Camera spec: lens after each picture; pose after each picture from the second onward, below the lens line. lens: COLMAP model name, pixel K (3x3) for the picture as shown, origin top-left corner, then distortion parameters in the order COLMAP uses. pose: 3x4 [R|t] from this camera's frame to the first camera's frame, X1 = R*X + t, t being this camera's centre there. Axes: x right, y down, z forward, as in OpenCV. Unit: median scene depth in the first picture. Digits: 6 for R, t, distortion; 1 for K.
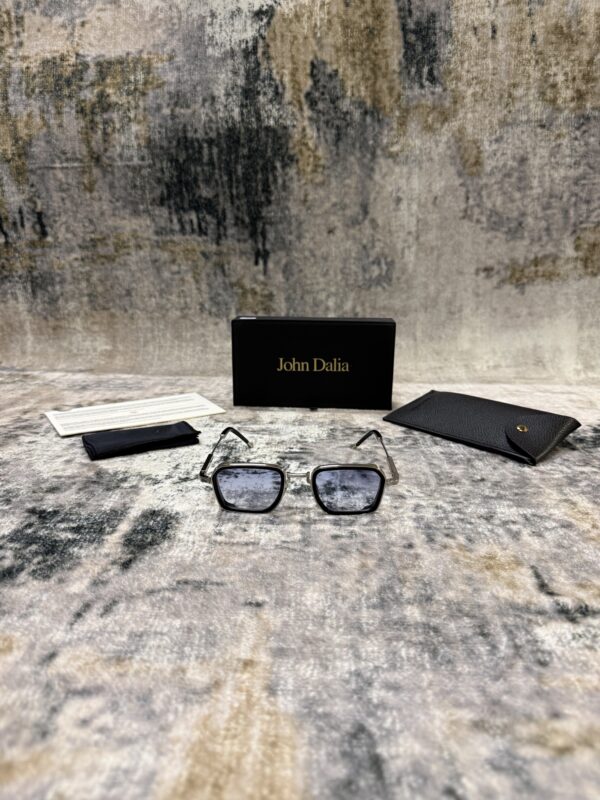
lens RADIAL K [[579.8, 0, 299.6], [0, 579.8, 400.1], [0, 0, 1]] dist [0.049782, -0.110158]
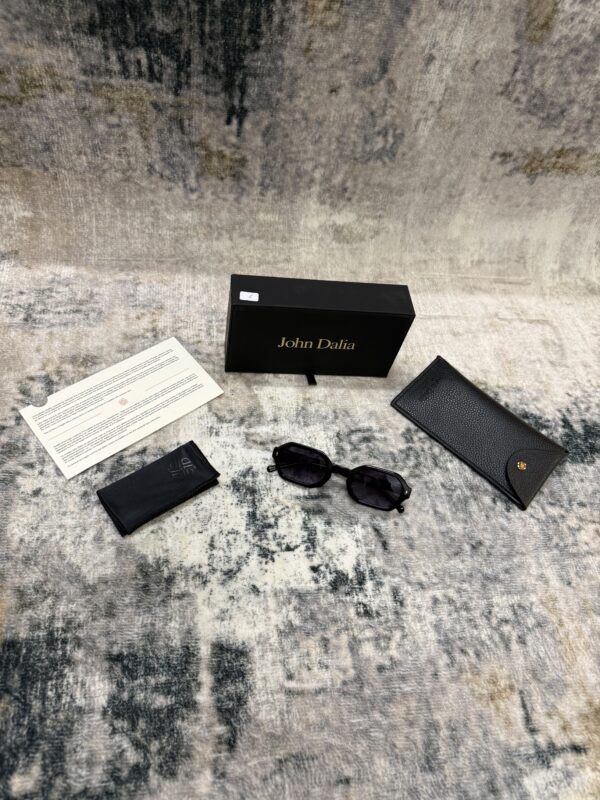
lens RADIAL K [[585.0, 0, 298.5], [0, 585.0, 398.9], [0, 0, 1]] dist [-0.008853, 0.003843]
pose [[0.974152, -0.035430, 0.223098, -0.177236], [-0.114721, 0.773190, 0.623712, -0.467609], [-0.194595, -0.633184, 0.749140, 0.218710]]
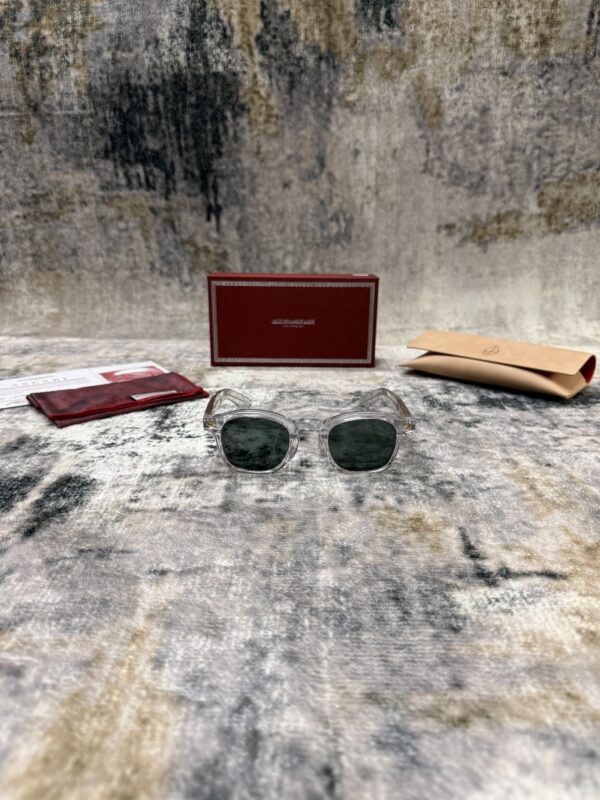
lens RADIAL K [[586.7, 0, 301.6], [0, 586.7, 400.2], [0, 0, 1]] dist [-0.010019, -0.007916]
pose [[0.999511, -0.009695, 0.029726, 0.049421], [0.008128, 0.998595, 0.052368, 0.010429], [-0.030192, -0.052101, 0.998185, 0.026897]]
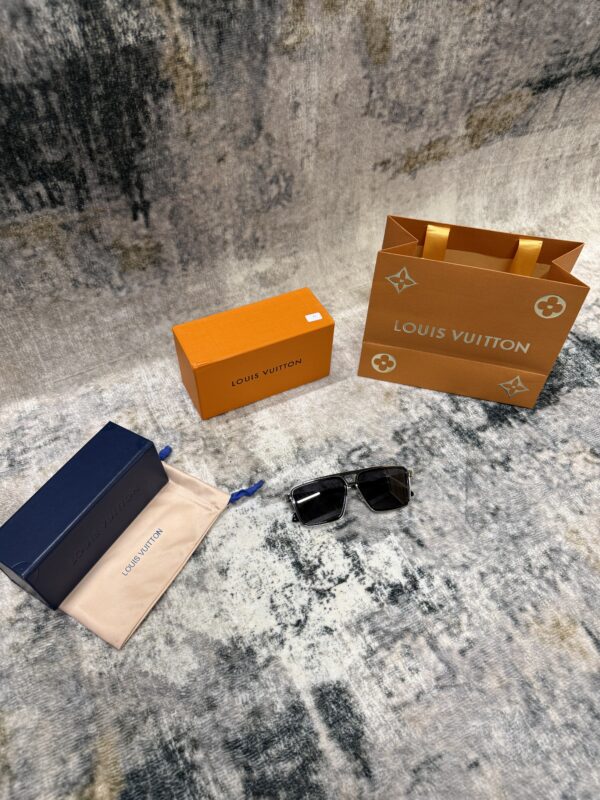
lens RADIAL K [[581.2, 0, 299.9], [0, 581.2, 400.7], [0, 0, 1]] dist [0.007506, -0.016097]
pose [[0.872179, -0.363977, 0.326840, -0.239790], [0.102228, 0.788990, 0.605842, -0.524221], [-0.478386, -0.494990, 0.725349, 0.231124]]
